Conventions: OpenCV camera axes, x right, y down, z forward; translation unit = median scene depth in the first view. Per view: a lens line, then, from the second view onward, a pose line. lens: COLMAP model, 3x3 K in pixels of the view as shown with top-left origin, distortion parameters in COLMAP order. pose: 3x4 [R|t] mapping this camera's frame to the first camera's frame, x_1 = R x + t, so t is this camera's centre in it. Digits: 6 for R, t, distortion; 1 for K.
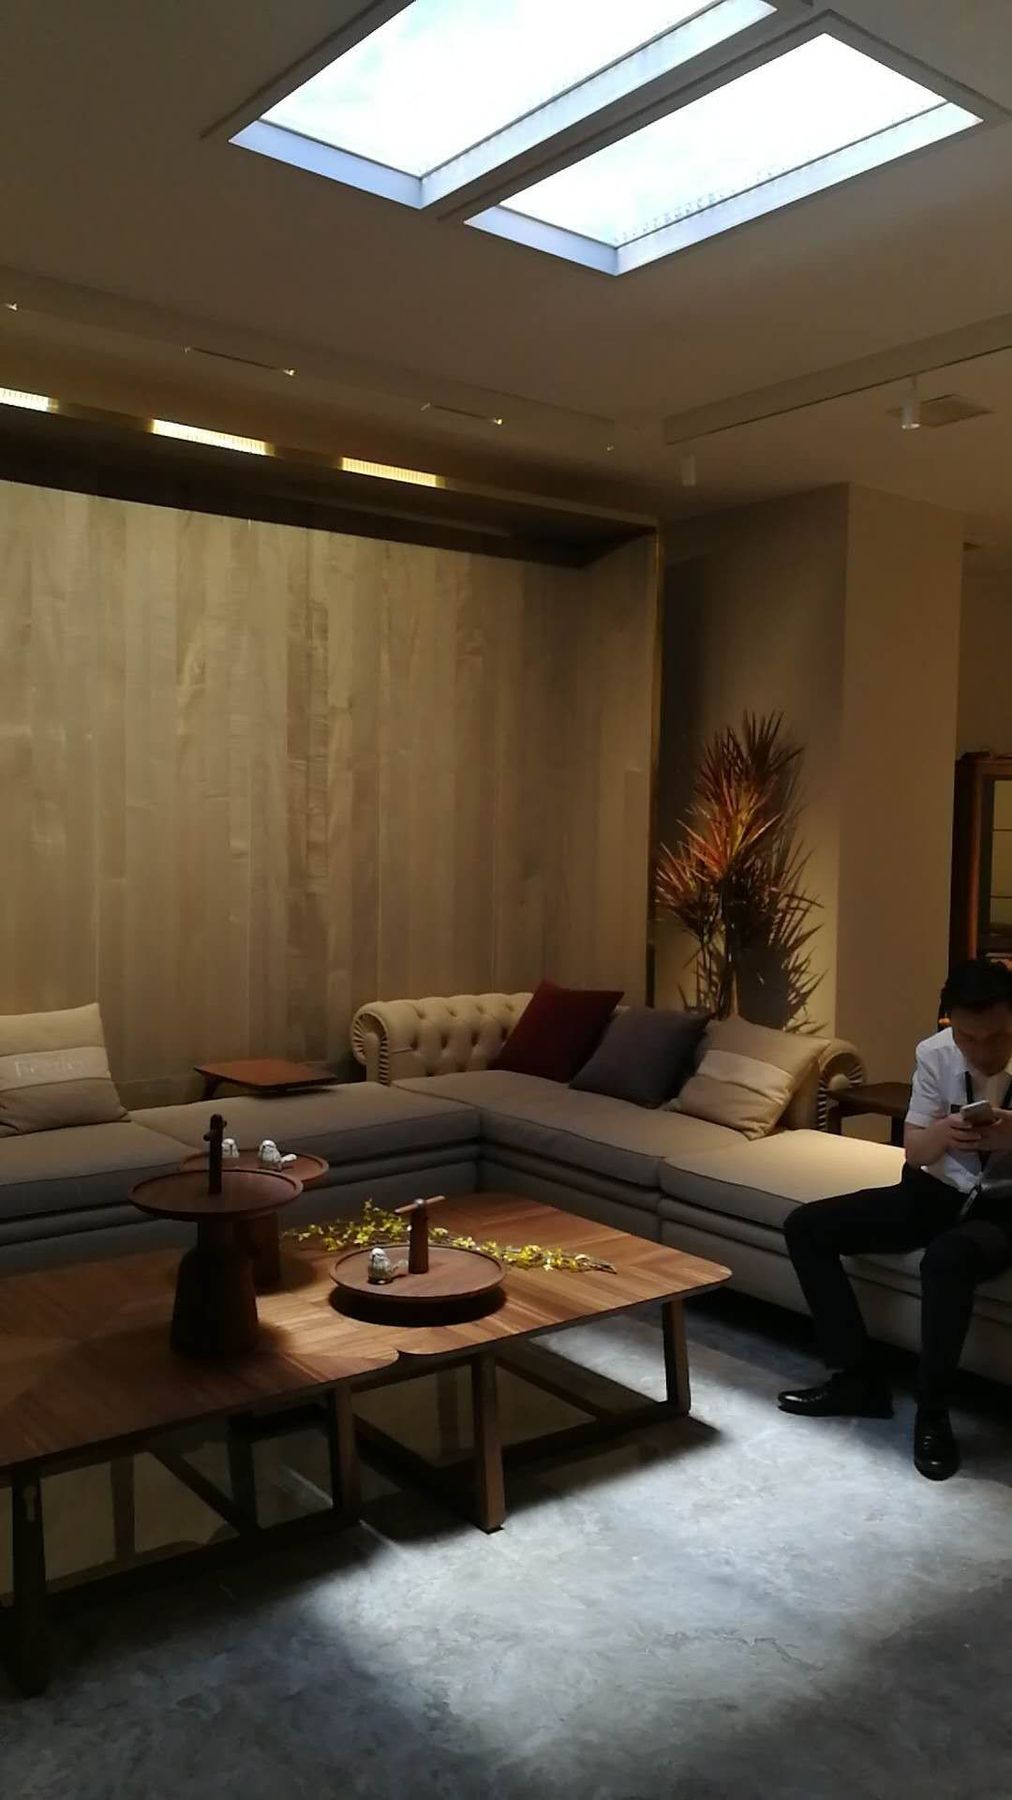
lens RADIAL K [[1427.5, 0, 506.0], [0, 1427.5, 900.0], [0, 0, 1]] dist [0.005947, -0.119260]
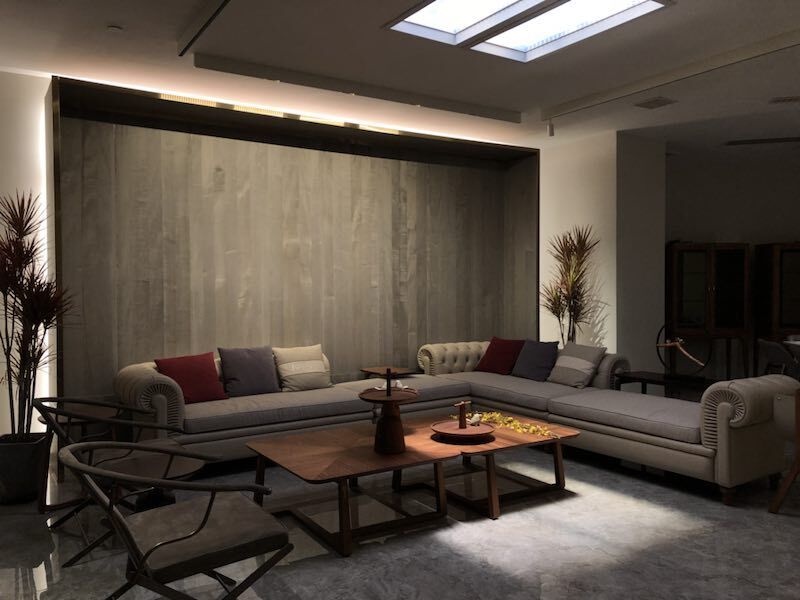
lens RADIAL K [[650.5, 0, 379.8], [0, 650.5, 298.8], [0, 0, 1]] dist [0.069923, -0.264378]
pose [[0.993061, -0.018816, -0.116083, -0.049278], [0.014814, 0.999269, -0.035246, 0.036972], [0.116662, 0.033282, 0.992614, -0.194048]]
